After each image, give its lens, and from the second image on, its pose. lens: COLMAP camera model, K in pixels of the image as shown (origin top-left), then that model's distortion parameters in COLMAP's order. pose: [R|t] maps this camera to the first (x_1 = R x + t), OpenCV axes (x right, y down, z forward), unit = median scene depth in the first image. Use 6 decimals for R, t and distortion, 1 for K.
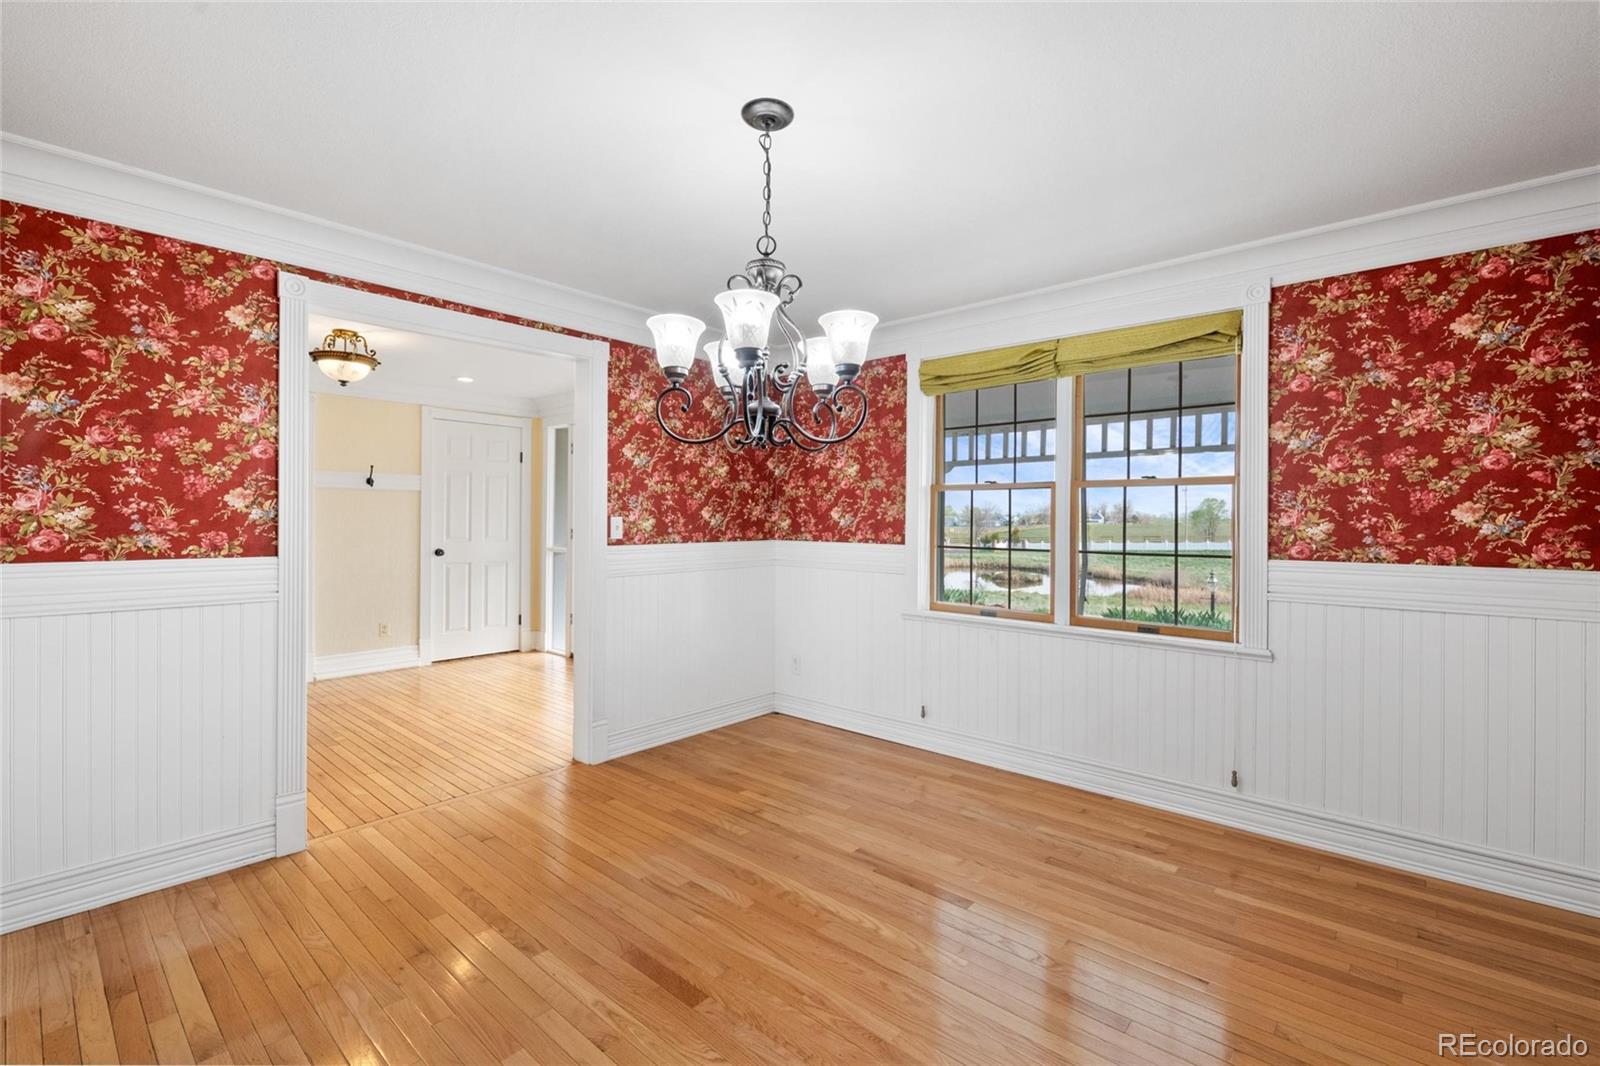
lens RADIAL K [[715.9, 0, 824.6], [0, 715.9, 530.0], [0, 0, 1]] dist [-0.002121, -0.000494]
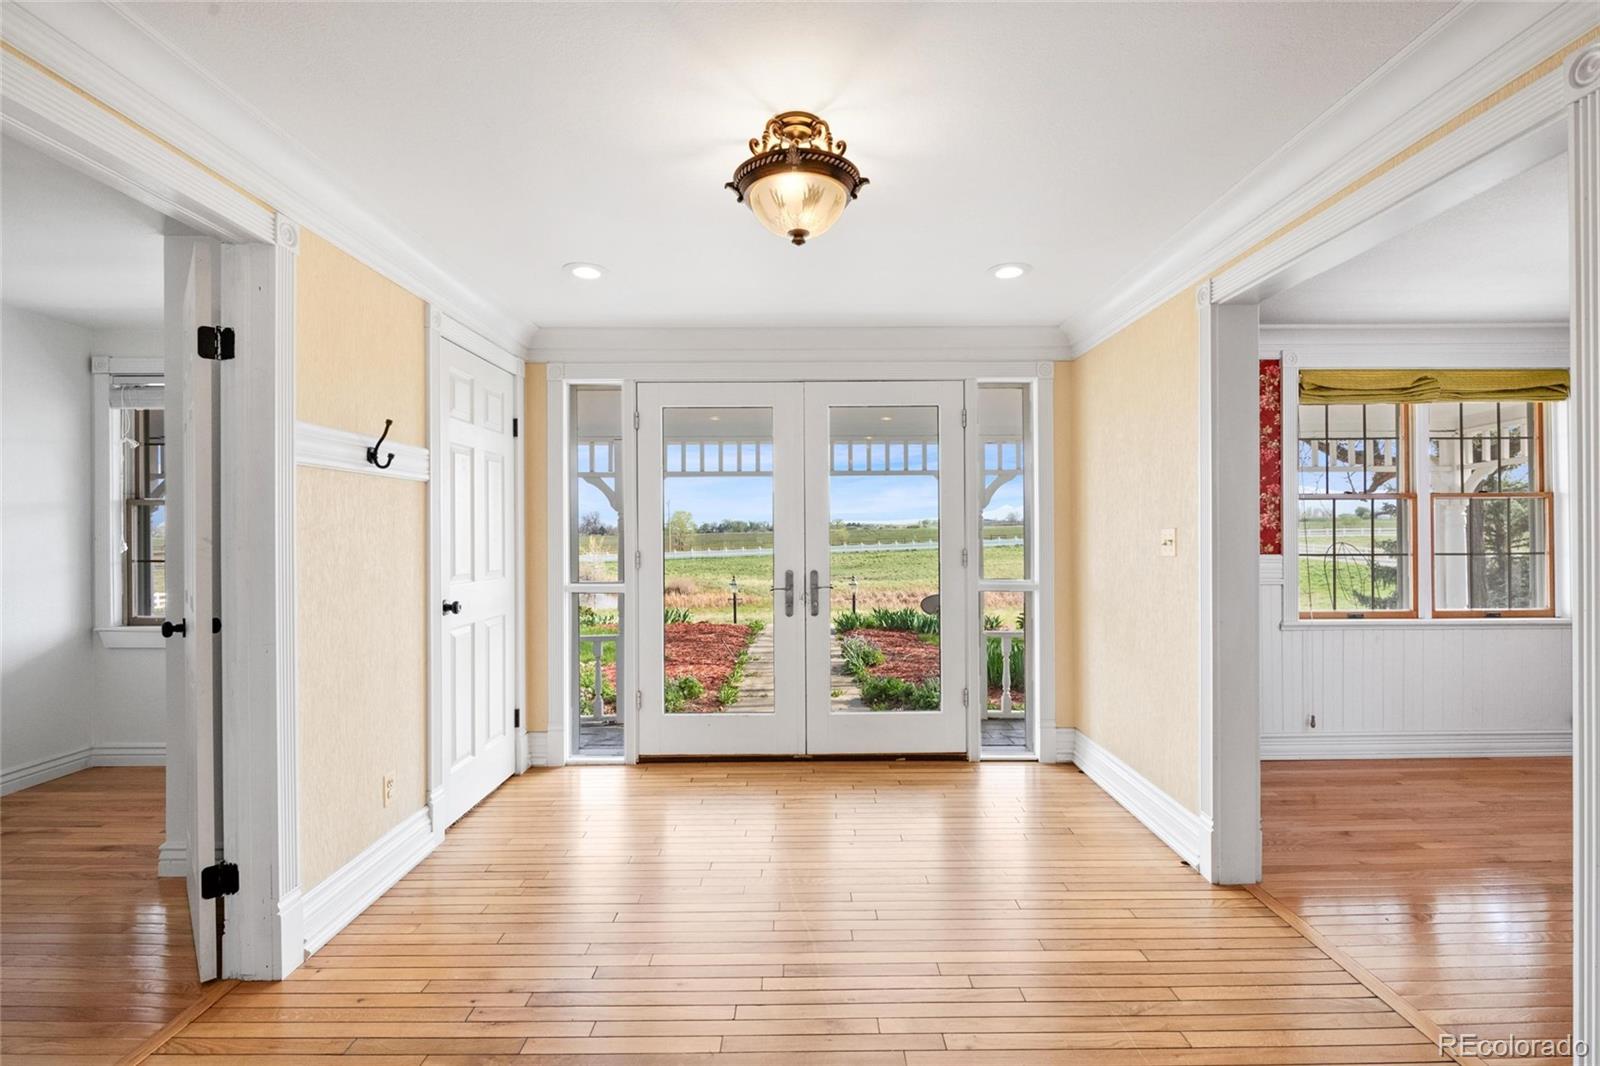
lens RADIAL K [[715.9, 0, 824.6], [0, 715.9, 530.0], [0, 0, 1]] dist [-0.002121, -0.000494]
pose [[0.748834, -0.006723, 0.662723, -1.010836], [0.024885, 0.999529, -0.017980, -0.010169], [-0.662290, 0.029956, 0.748649, 0.689861]]
